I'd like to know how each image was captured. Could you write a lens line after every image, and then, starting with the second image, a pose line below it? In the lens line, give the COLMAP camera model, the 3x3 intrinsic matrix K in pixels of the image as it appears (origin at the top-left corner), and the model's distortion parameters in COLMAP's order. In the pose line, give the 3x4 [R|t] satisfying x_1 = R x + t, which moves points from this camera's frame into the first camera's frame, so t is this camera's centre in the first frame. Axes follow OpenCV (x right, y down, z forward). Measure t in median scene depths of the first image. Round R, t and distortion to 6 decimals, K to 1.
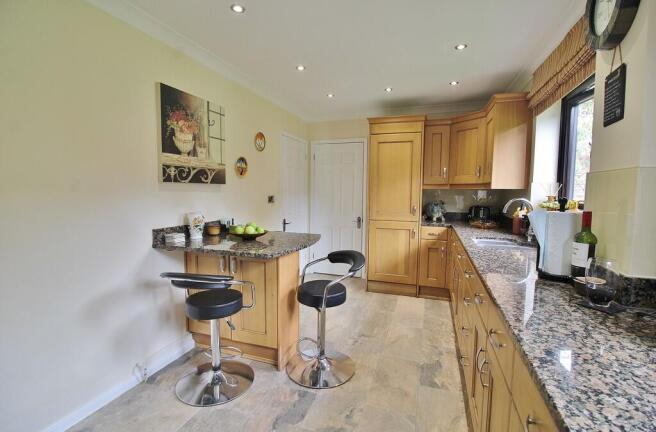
lens RADIAL K [[304.6, 0, 330.0], [0, 304.6, 217.4], [0, 0, 1]] dist [-0.014226, -0.000934]
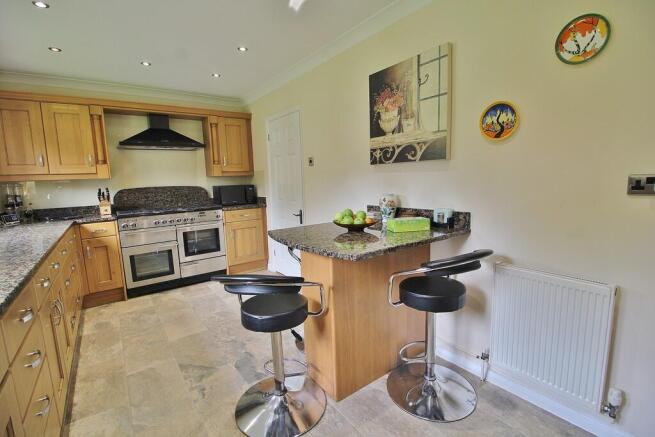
lens RADIAL K [[304.2, 0, 329.8], [0, 304.2, 217.6], [0, 0, 1]] dist [-0.014226, -0.000934]
pose [[-0.571317, 0.122843, -0.811484, 0.435844], [-0.039317, 0.983504, 0.176564, -0.105253], [0.819787, 0.132779, -0.557063, 1.380074]]
